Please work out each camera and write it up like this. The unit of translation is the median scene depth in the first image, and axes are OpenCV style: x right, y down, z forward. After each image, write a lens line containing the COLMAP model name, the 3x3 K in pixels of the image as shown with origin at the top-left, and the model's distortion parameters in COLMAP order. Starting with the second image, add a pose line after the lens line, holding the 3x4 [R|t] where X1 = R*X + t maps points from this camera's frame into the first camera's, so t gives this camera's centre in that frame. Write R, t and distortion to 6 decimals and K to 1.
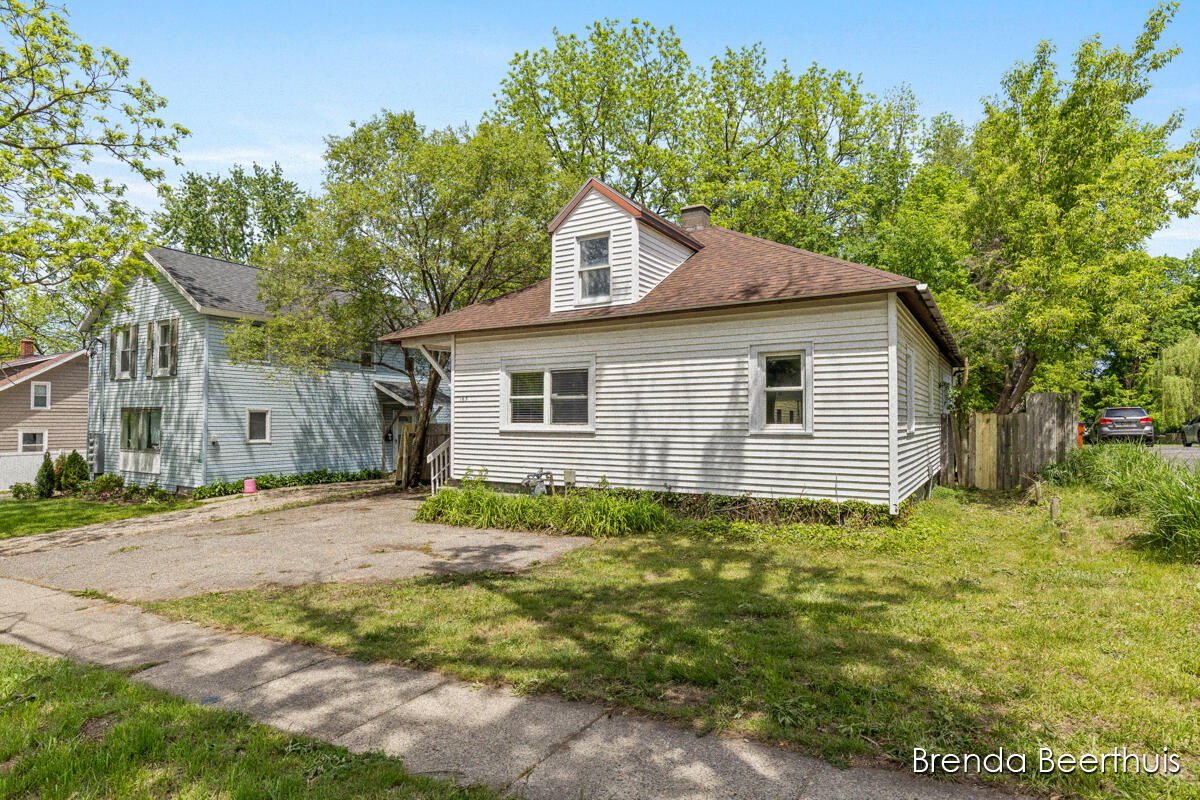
lens RADIAL K [[649.4, 0, 600.3], [0, 649.4, 401.8], [0, 0, 1]] dist [-0.007990, -0.000561]
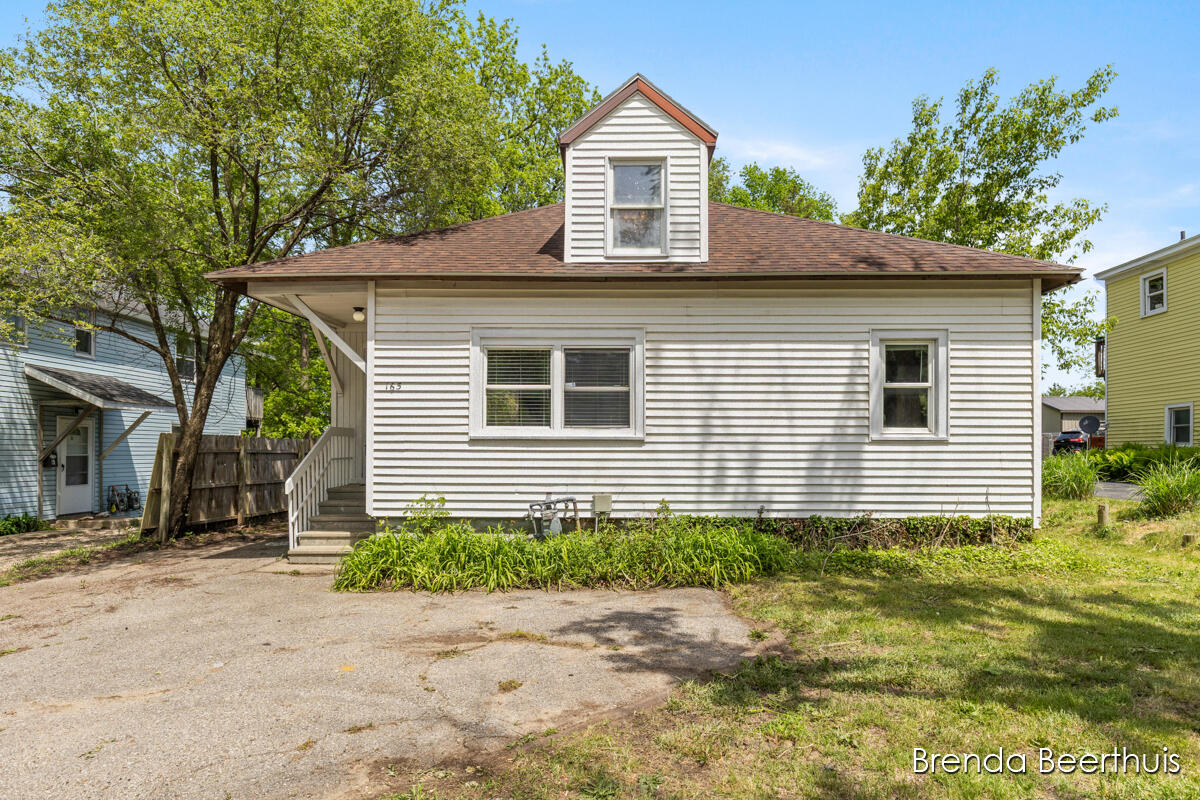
lens RADIAL K [[698.3, 0, 621.7], [0, 698.3, 434.8], [0, 0, 1]] dist [0.009341, 0.001036]
pose [[0.861600, 0.014074, 0.507393, -0.410234], [-0.017832, 0.999838, 0.002549, 0.040690], [-0.507275, -0.011244, 0.861711, 0.356339]]
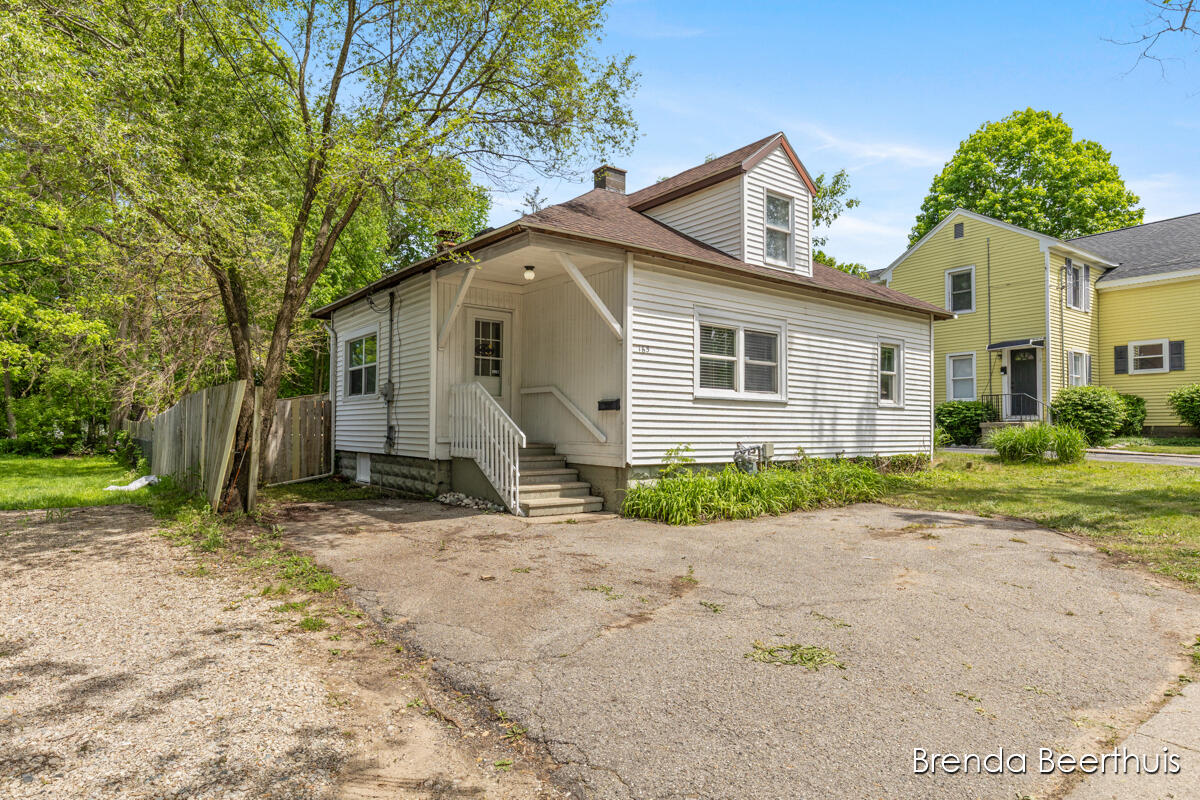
lens RADIAL K [[687.0, 0, 600.1], [0, 687.0, 406.9], [0, 0, 1]] dist [-0.005585, -0.000263]
pose [[0.366254, 0.033643, 0.929906, -1.038409], [-0.034890, 0.999140, -0.022406, 0.085544], [-0.929860, -0.024238, 0.367113, 0.878255]]
